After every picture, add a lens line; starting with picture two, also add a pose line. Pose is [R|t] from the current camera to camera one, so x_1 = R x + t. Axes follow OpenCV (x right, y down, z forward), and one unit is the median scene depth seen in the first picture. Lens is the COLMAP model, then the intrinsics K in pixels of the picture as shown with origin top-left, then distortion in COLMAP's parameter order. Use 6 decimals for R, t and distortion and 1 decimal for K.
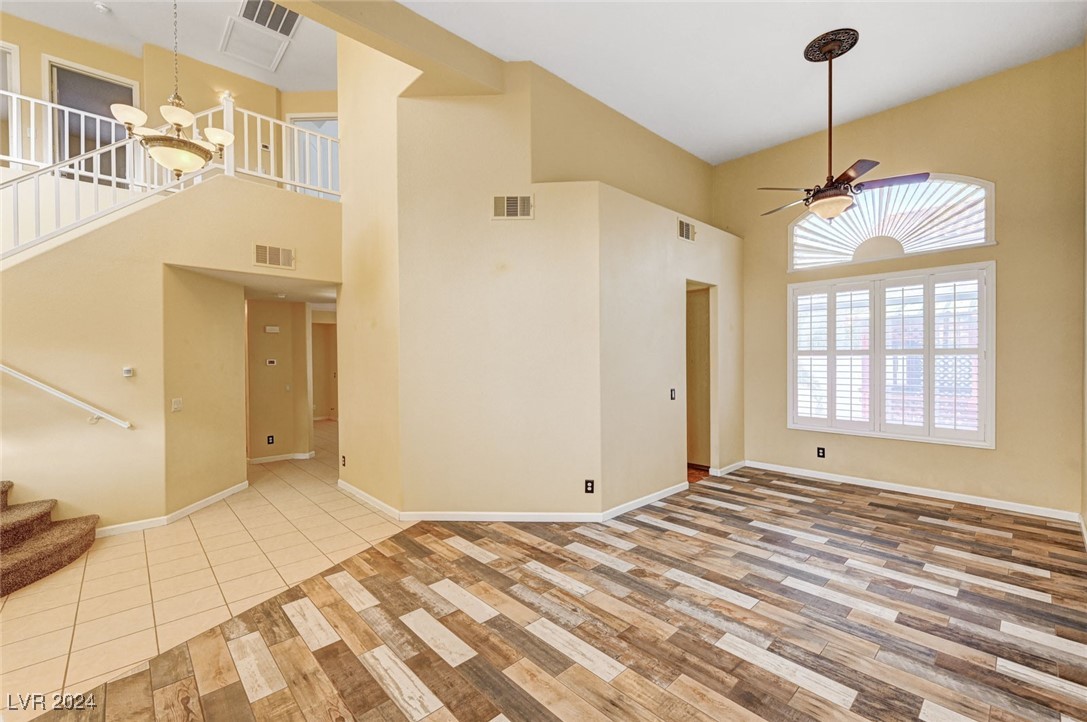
lens RADIAL K [[440.0, 0, 543.5], [0, 440.0, 361.0], [0, 0, 1]] dist [0.000189, 0.000173]
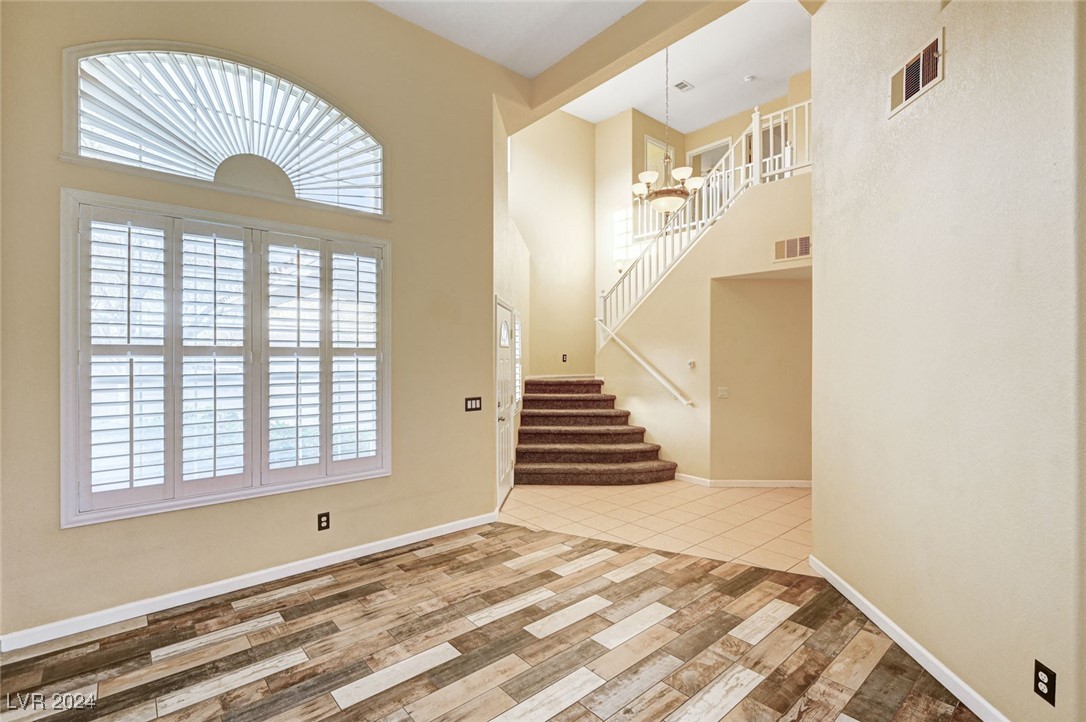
lens RADIAL K [[486.0, 0, 543.0], [0, 486.0, 361.0], [0, 0, 1]] dist [0.001435, -0.000252]
pose [[-0.016361, 0.015783, -0.999742, 0.727913], [-0.004627, 0.999864, 0.015861, -0.010141], [0.999855, 0.004885, -0.016286, 0.747167]]
